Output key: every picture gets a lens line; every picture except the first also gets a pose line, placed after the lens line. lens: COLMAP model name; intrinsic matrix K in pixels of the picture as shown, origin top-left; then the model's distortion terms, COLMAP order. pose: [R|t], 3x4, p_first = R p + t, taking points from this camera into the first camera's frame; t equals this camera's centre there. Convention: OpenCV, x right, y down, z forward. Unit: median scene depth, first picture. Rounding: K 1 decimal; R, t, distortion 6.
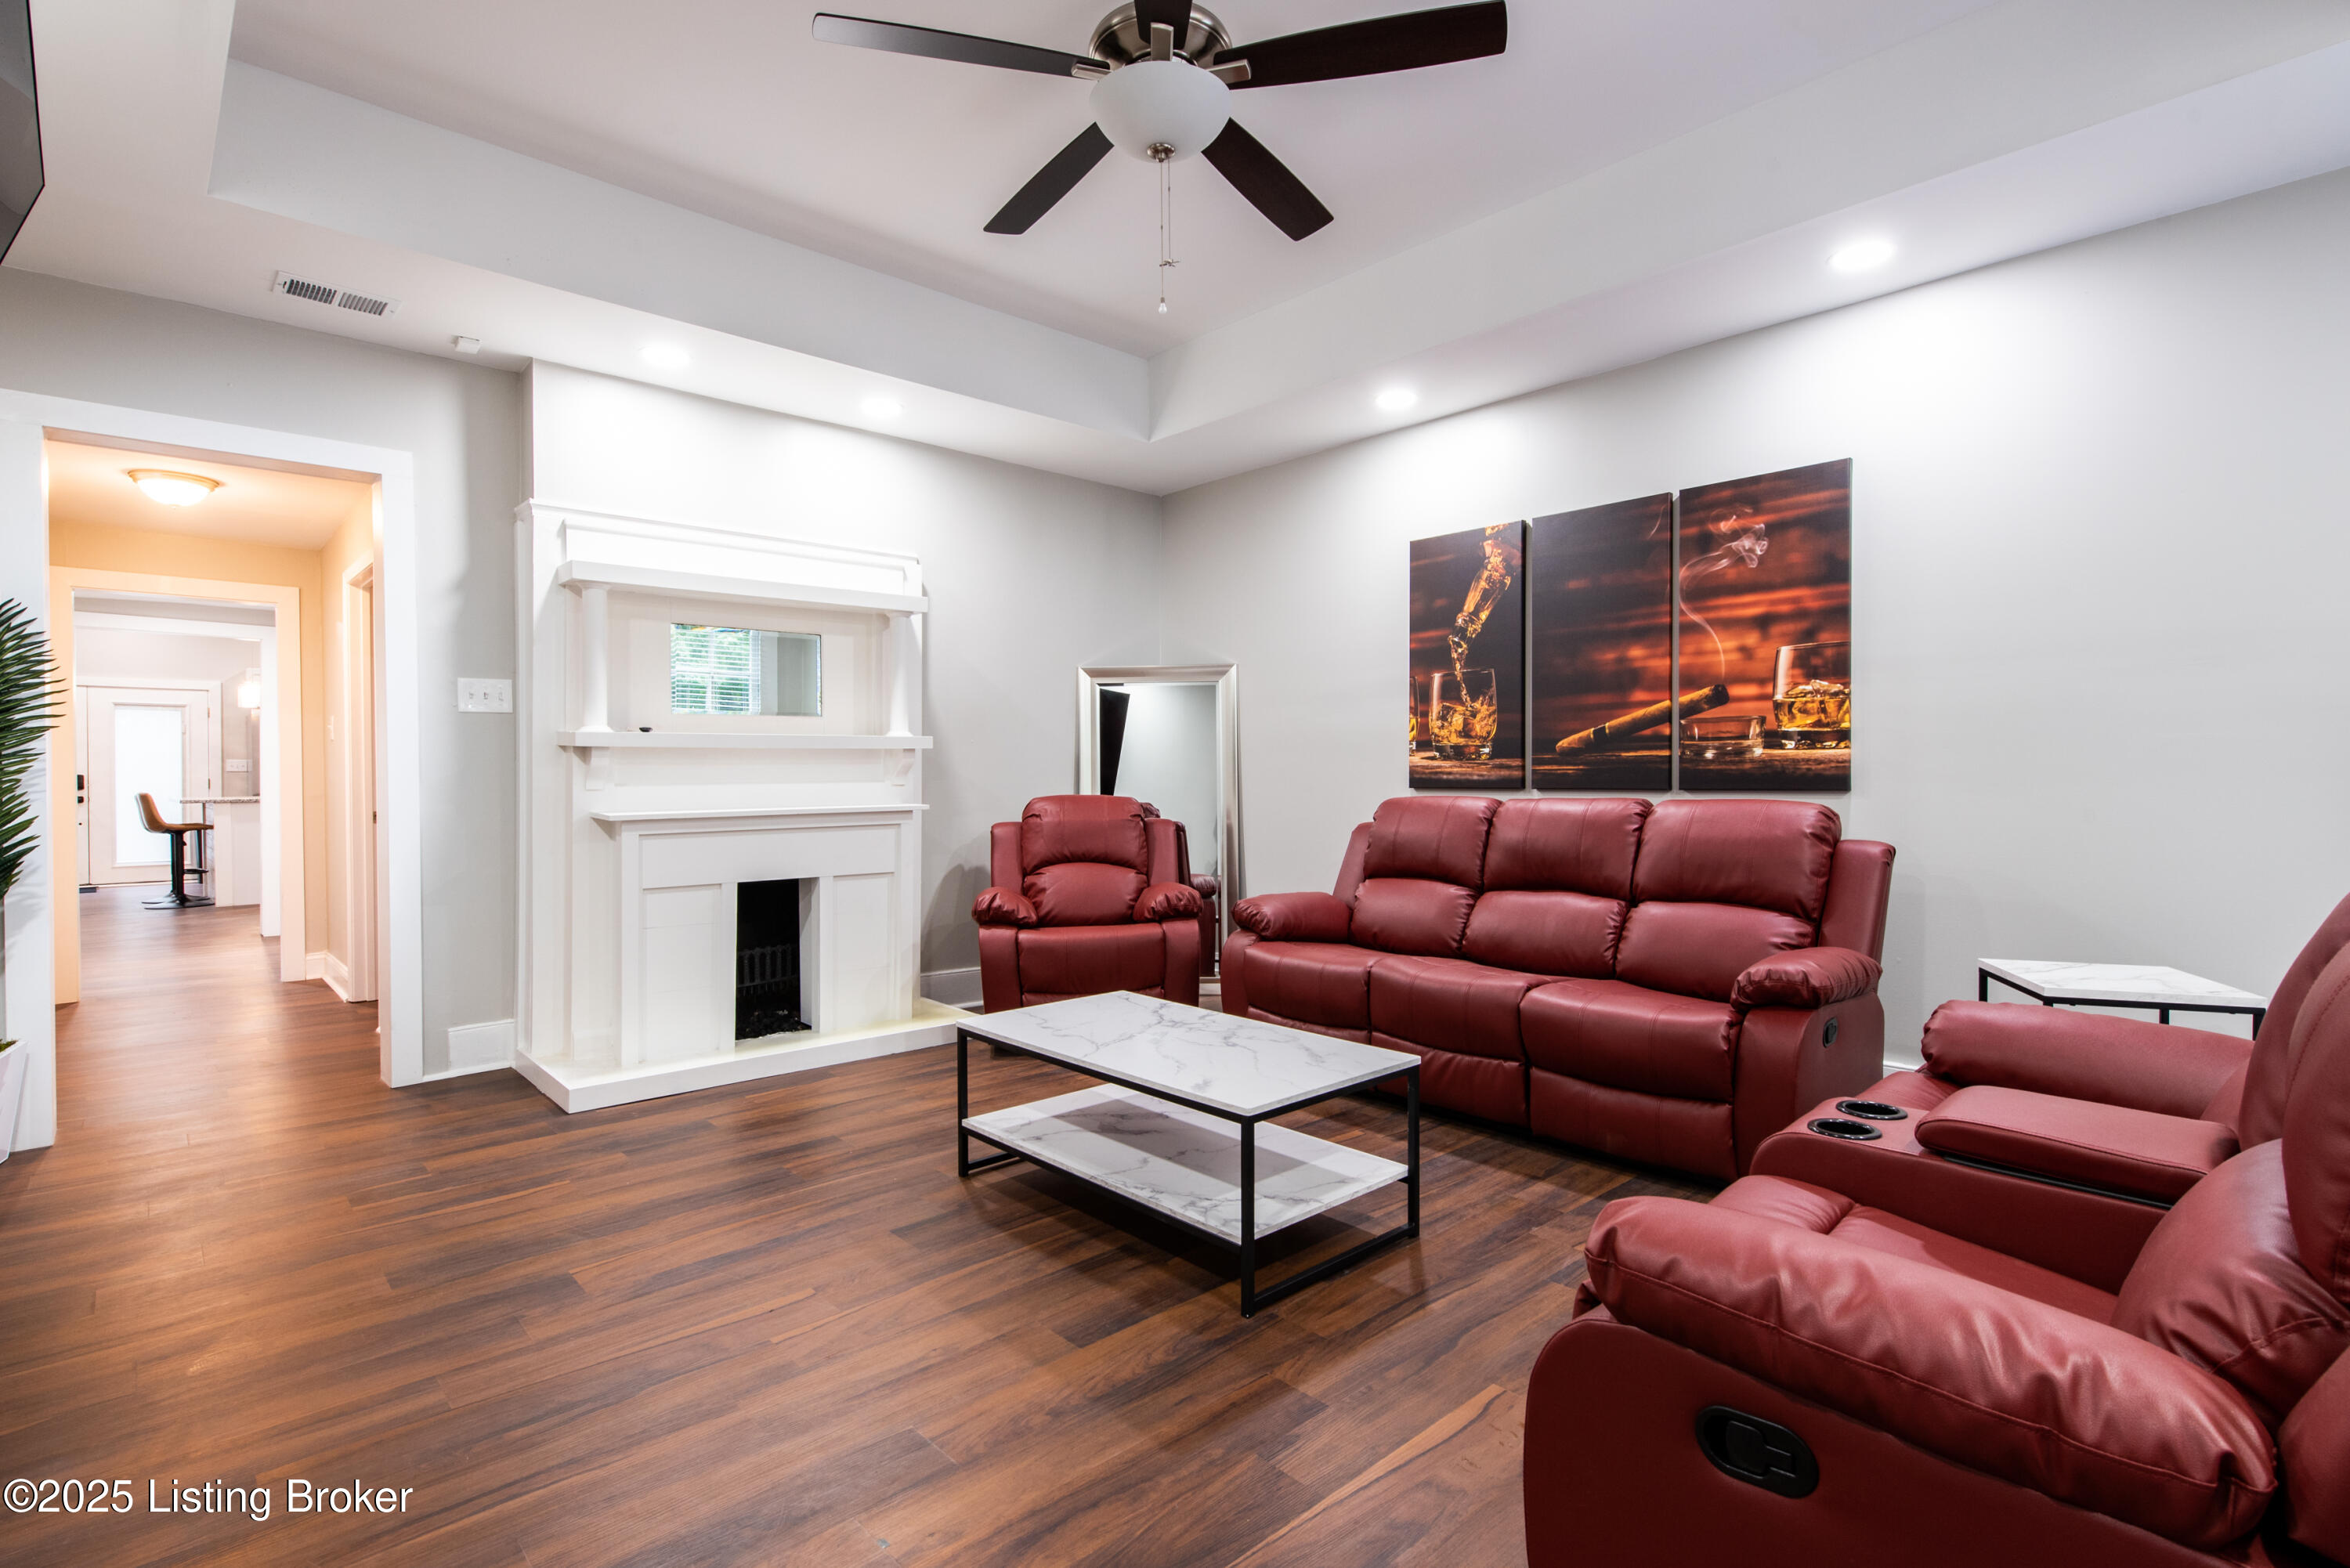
lens RADIAL K [[1120.3, 0, 1180.2], [0, 1120.3, 784.1], [0, 0, 1]] dist [0.010798, -0.003081]
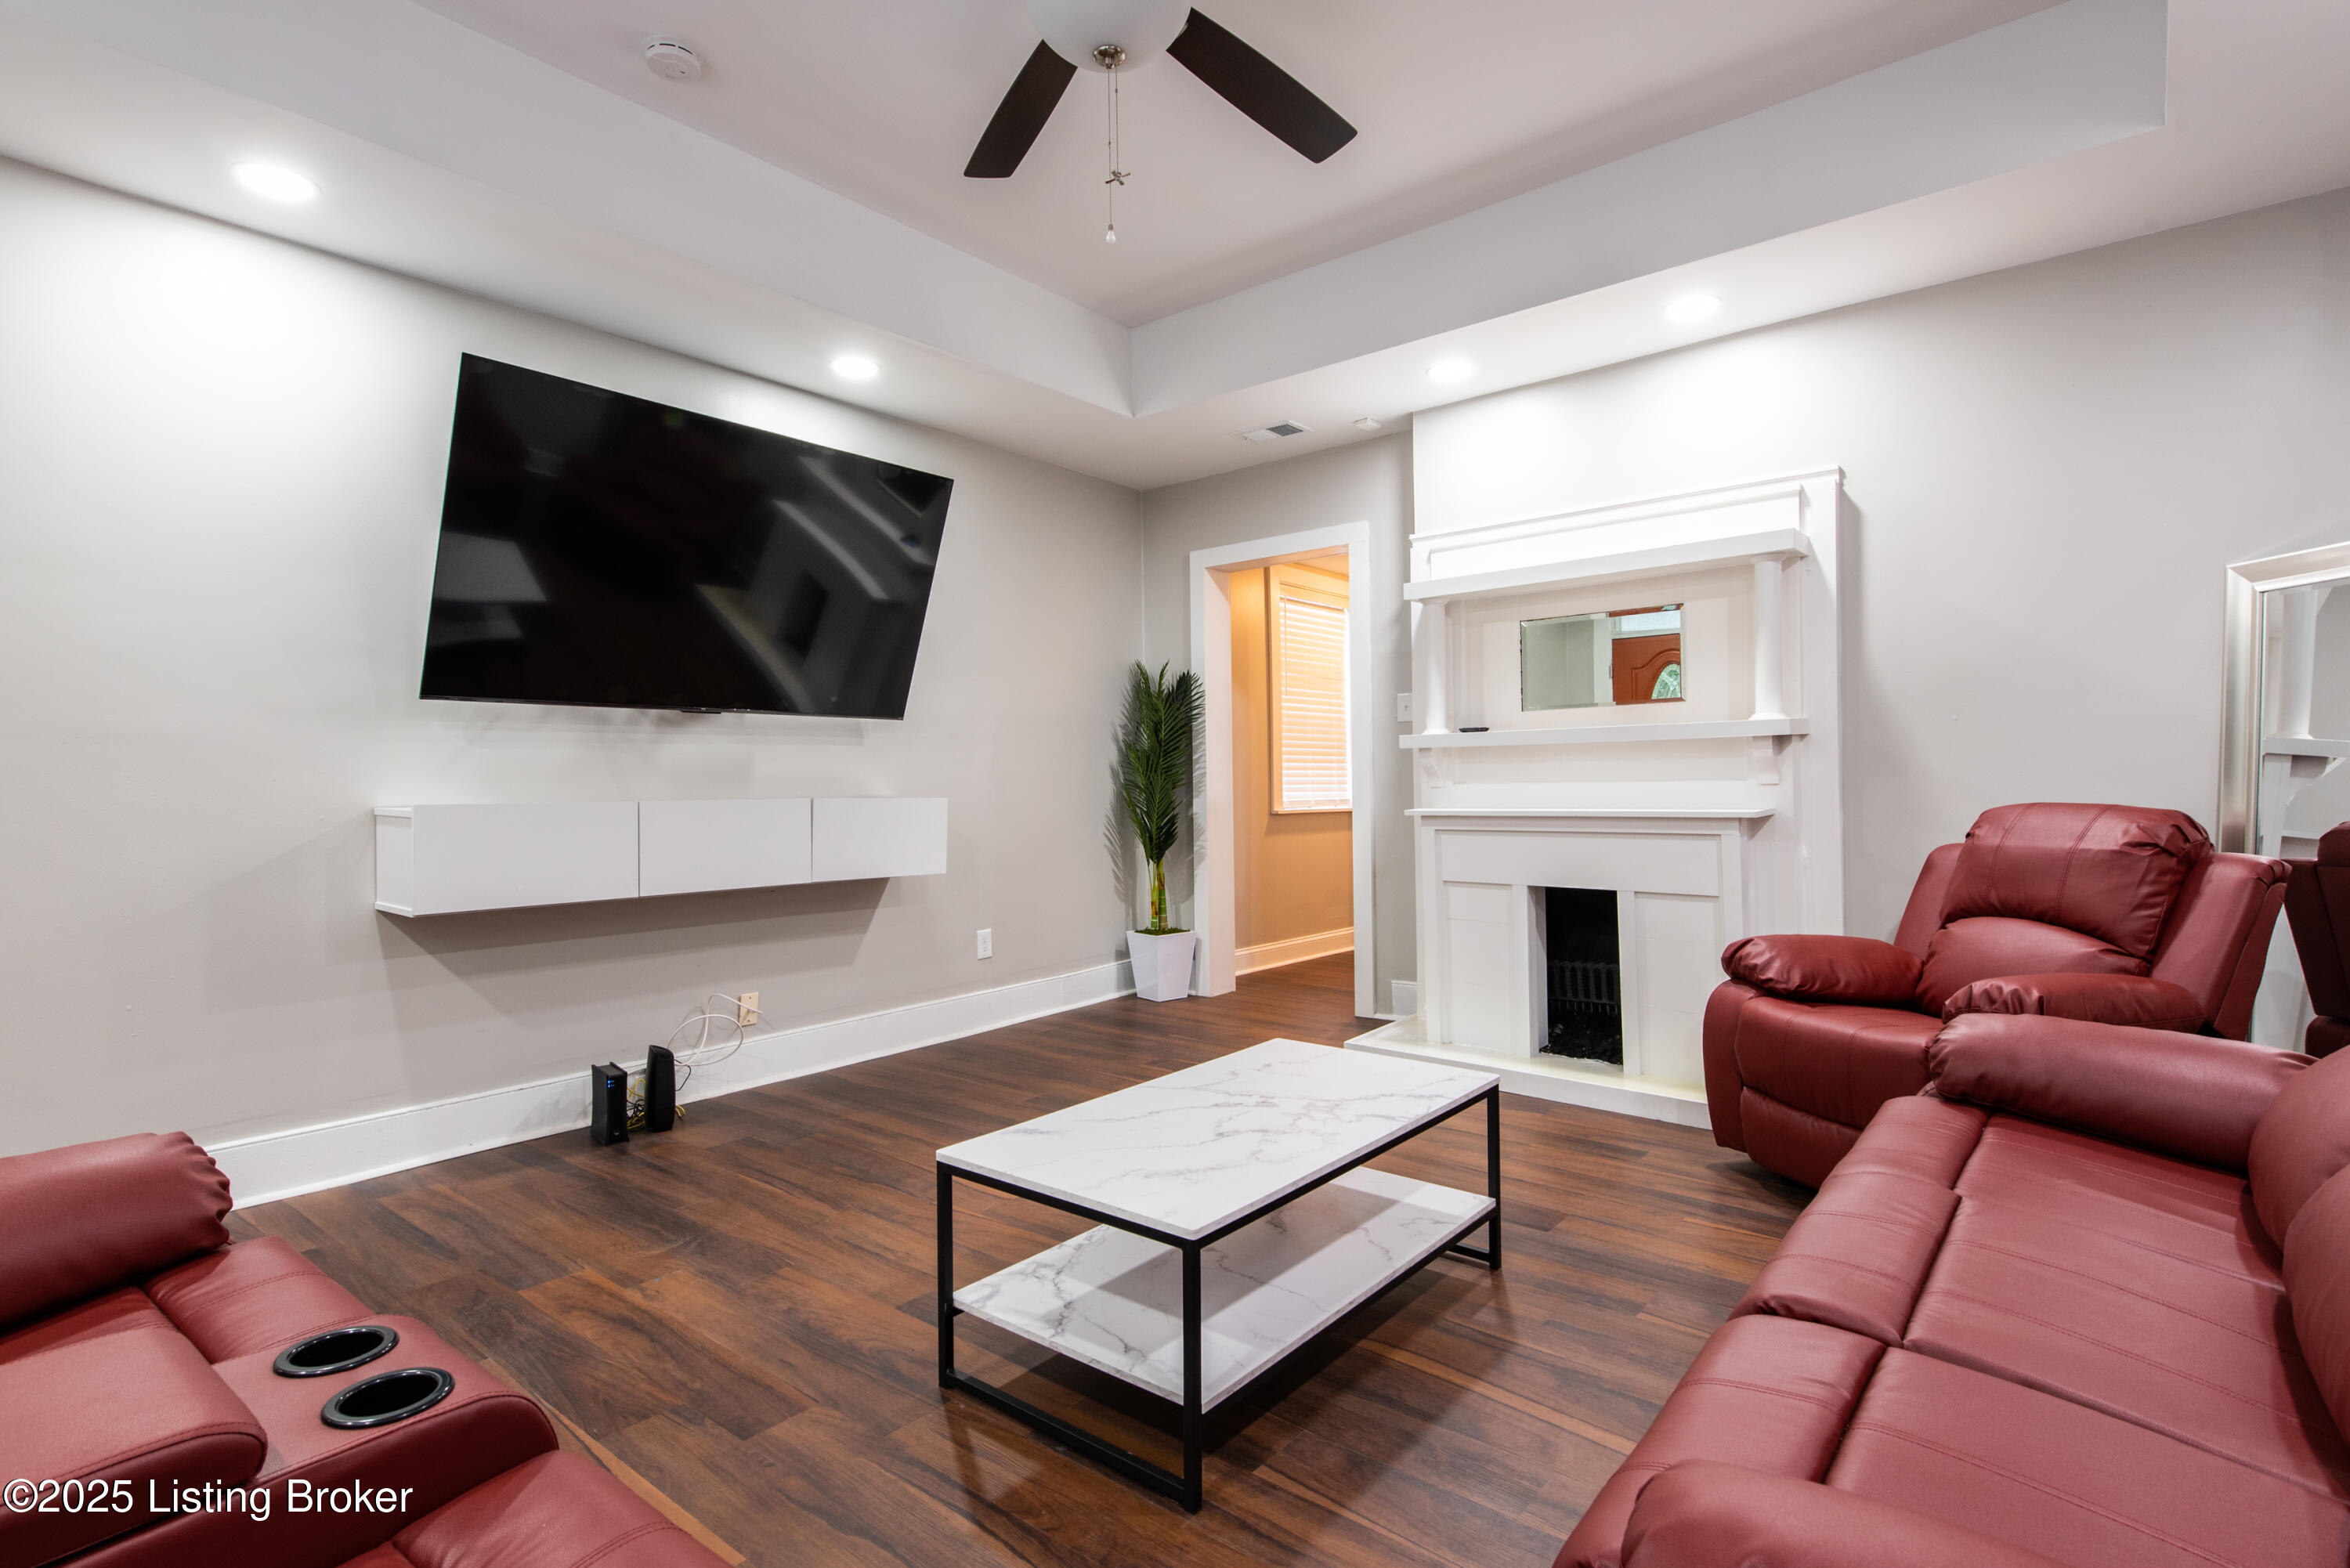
lens RADIAL K [[1154.5, 0, 1181.1], [0, 1154.5, 786.2], [0, 0, 1]] dist [-0.000145, -0.000003]
pose [[0.133285, 0.005782, -0.991061, 0.518332], [0.000180, 0.999983, 0.005859, -0.002529], [0.991078, -0.000959, 0.133281, 0.558951]]
